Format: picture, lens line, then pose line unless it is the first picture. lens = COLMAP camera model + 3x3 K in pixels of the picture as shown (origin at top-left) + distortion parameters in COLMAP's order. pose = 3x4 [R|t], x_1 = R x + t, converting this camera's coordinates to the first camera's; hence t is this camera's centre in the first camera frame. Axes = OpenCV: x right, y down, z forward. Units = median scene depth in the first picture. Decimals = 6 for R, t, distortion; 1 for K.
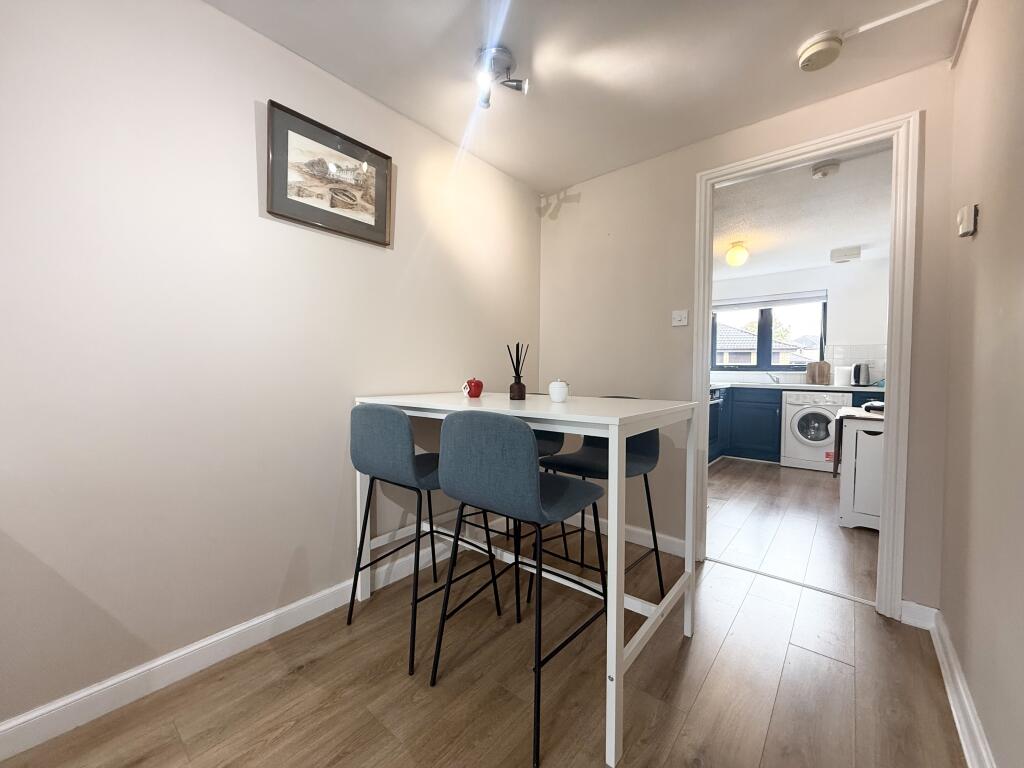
lens RADIAL K [[411.7, 0, 508.6], [0, 411.7, 382.6], [0, 0, 1]] dist [0.007080, -0.000057]
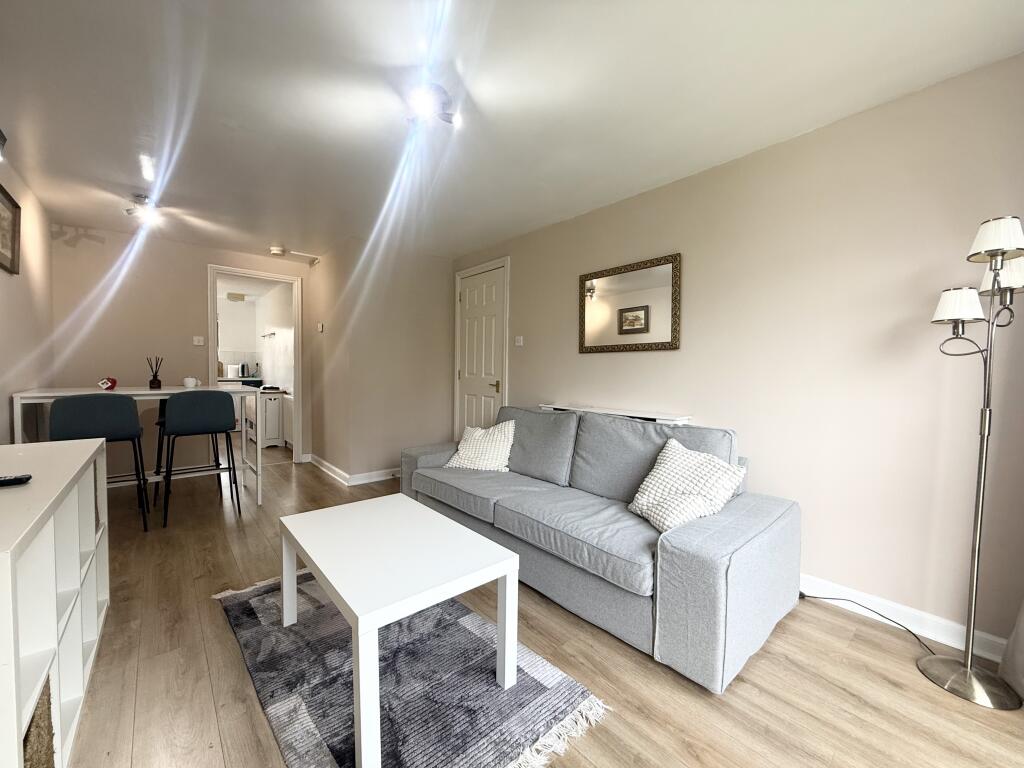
lens RADIAL K [[411.7, 0, 508.6], [0, 411.7, 382.6], [0, 0, 1]] dist [0.007080, -0.000057]
pose [[0.172520, -0.034276, 0.984409, -1.210040], [0.013710, 0.999381, 0.032395, -0.018164], [-0.984911, 0.007907, 0.172883, -0.670839]]
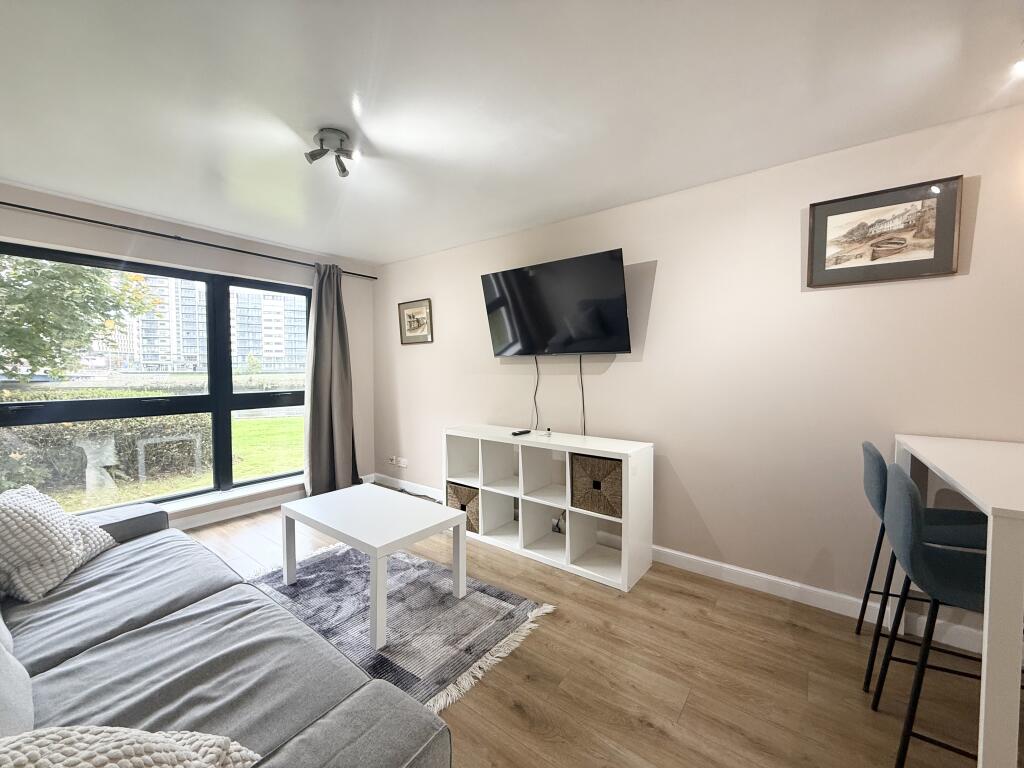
lens RADIAL K [[411.7, 0, 508.6], [0, 411.7, 382.6], [0, 0, 1]] dist [0.007080, -0.000057]
pose [[0.045133, 0.024547, -0.998679, 0.680610], [-0.031394, 0.999239, 0.023142, -0.095037], [0.998488, 0.030308, 0.045869, -0.022799]]
